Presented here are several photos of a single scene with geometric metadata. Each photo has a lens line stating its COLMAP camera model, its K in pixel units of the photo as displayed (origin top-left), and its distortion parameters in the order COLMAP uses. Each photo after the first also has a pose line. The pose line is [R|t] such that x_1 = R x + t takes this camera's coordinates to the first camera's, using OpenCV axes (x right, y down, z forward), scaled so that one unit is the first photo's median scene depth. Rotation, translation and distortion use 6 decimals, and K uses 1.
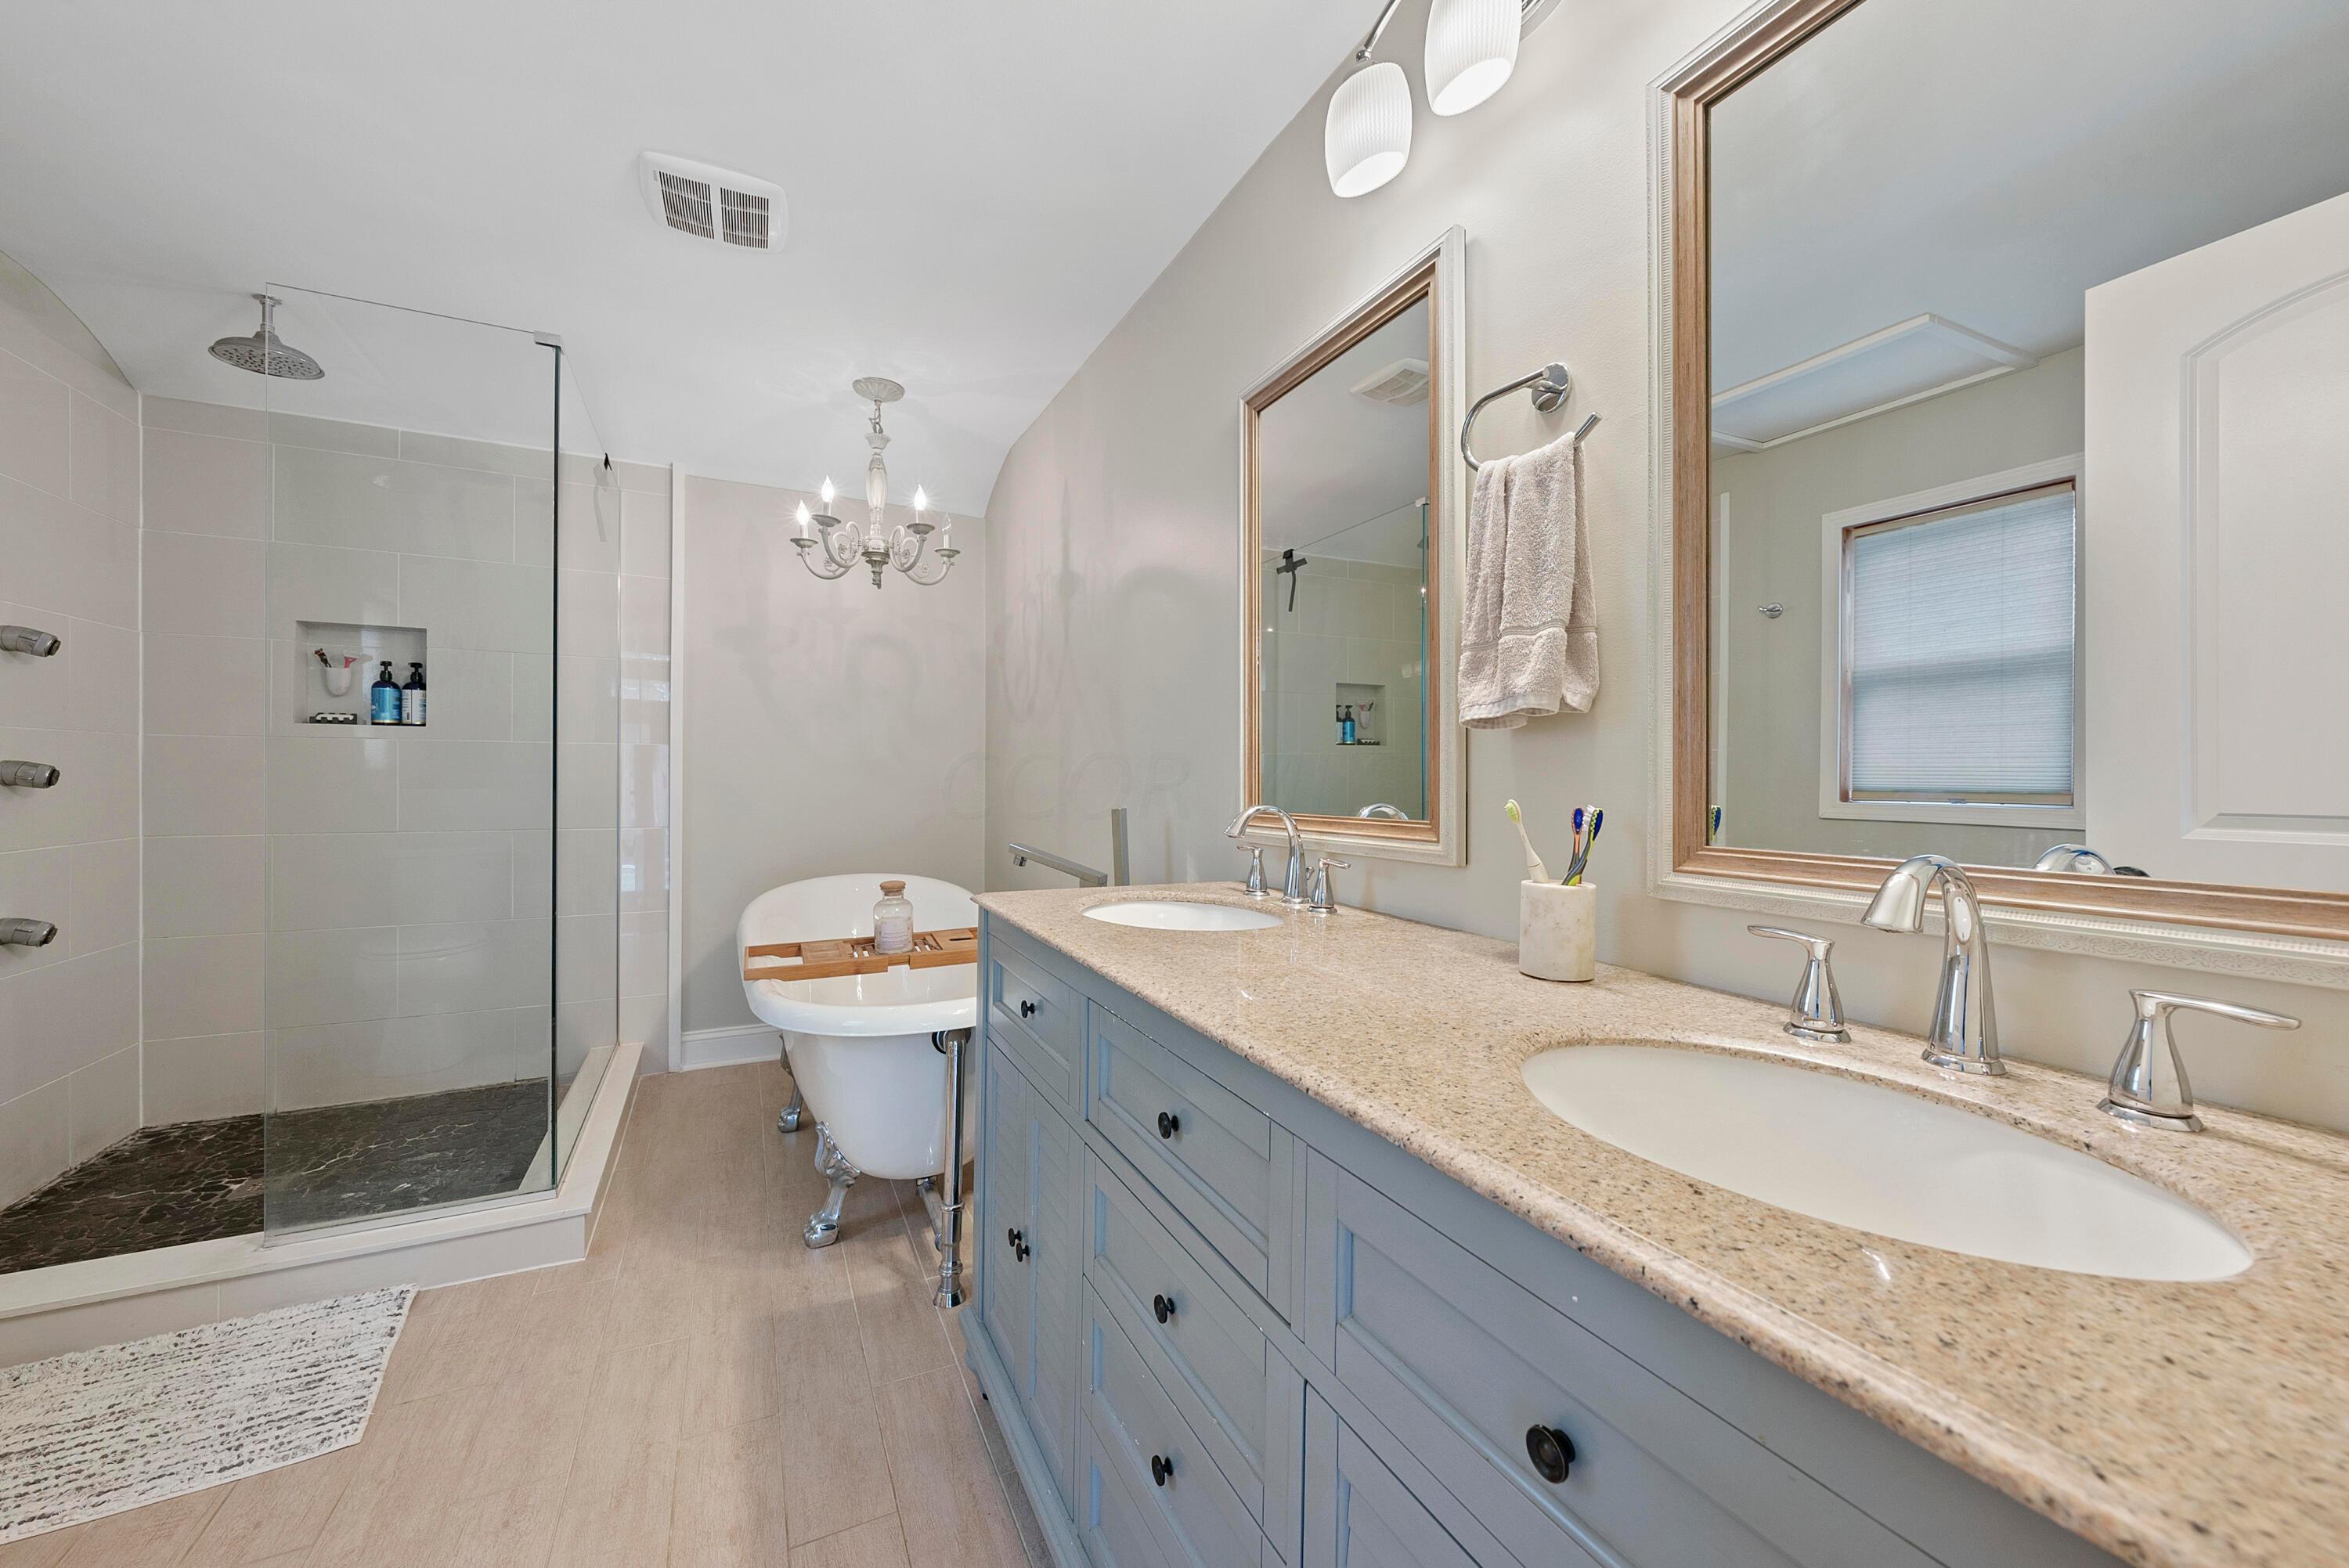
lens RADIAL K [[884.6, 0, 1174.2], [0, 884.6, 775.9], [0, 0, 1]] dist [0.000410, 0.000192]
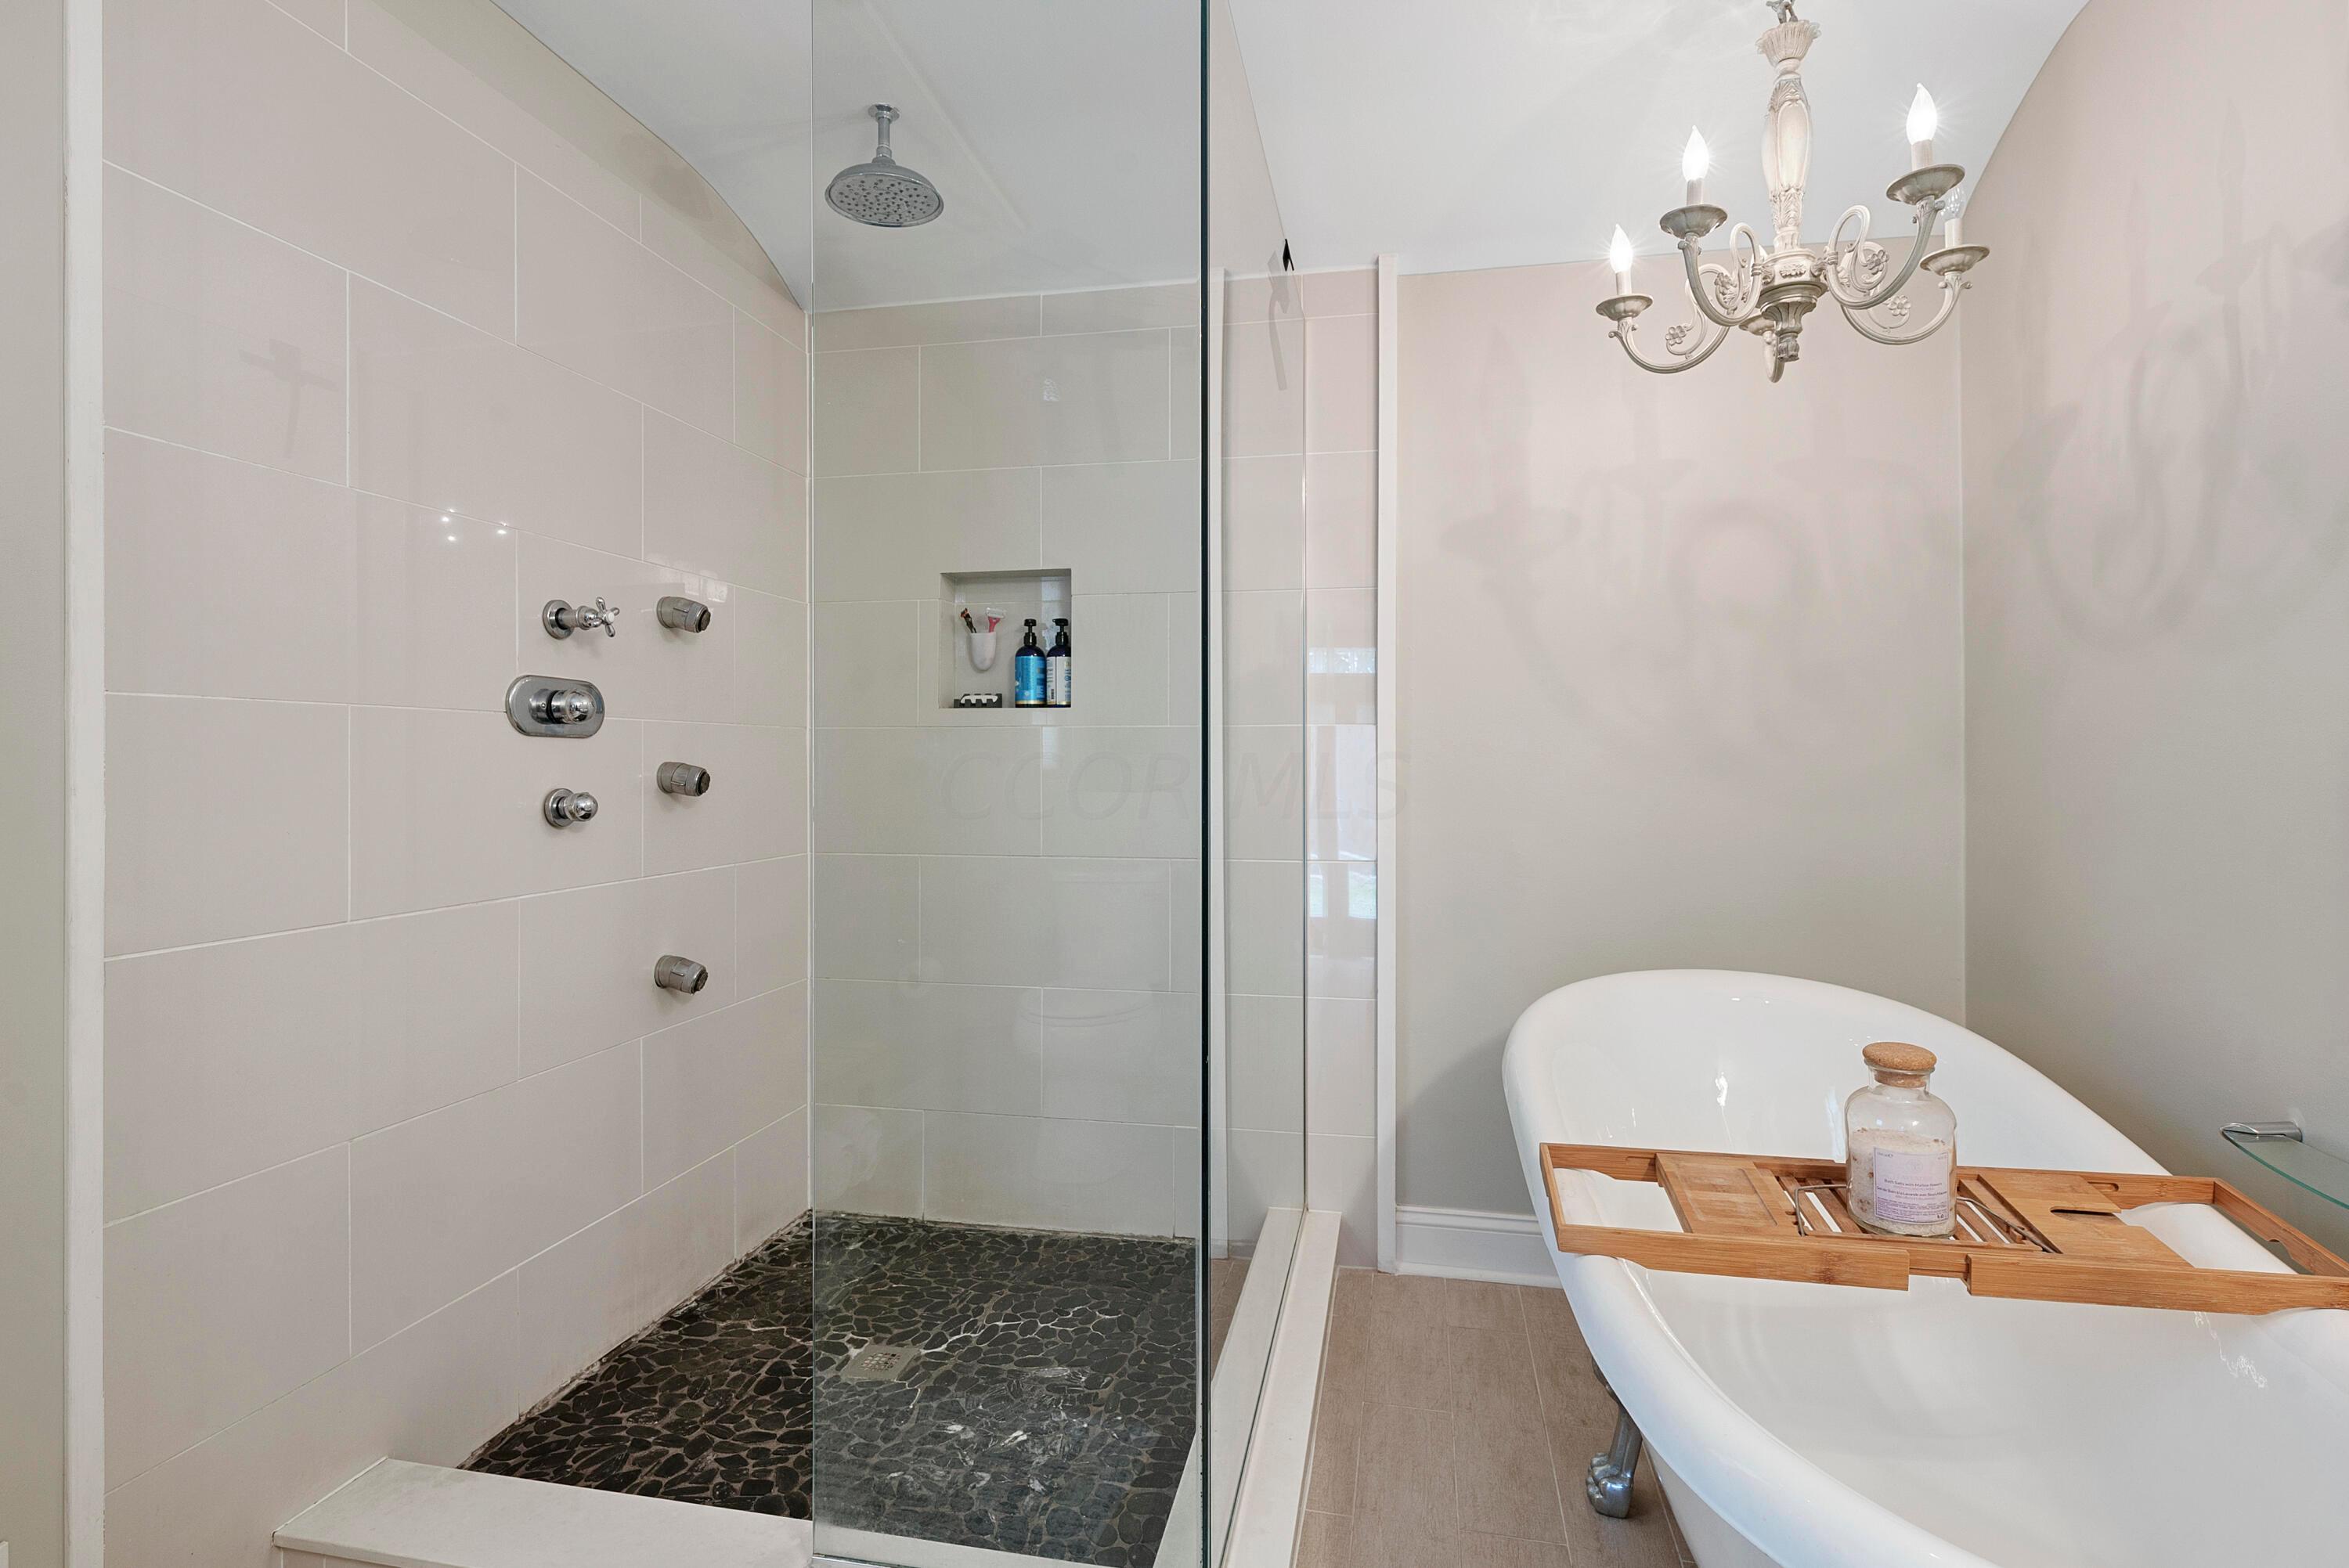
lens RADIAL K [[1199.6, 0, 1172.2], [0, 1199.6, 773.2], [0, 0, 1]] dist [0.000603, -0.000080]
pose [[0.786695, -0.002095, -0.617338, -0.202842], [0.004717, 0.999985, 0.002617, -0.005837], [0.617323, -0.004971, 0.786694, 0.313871]]
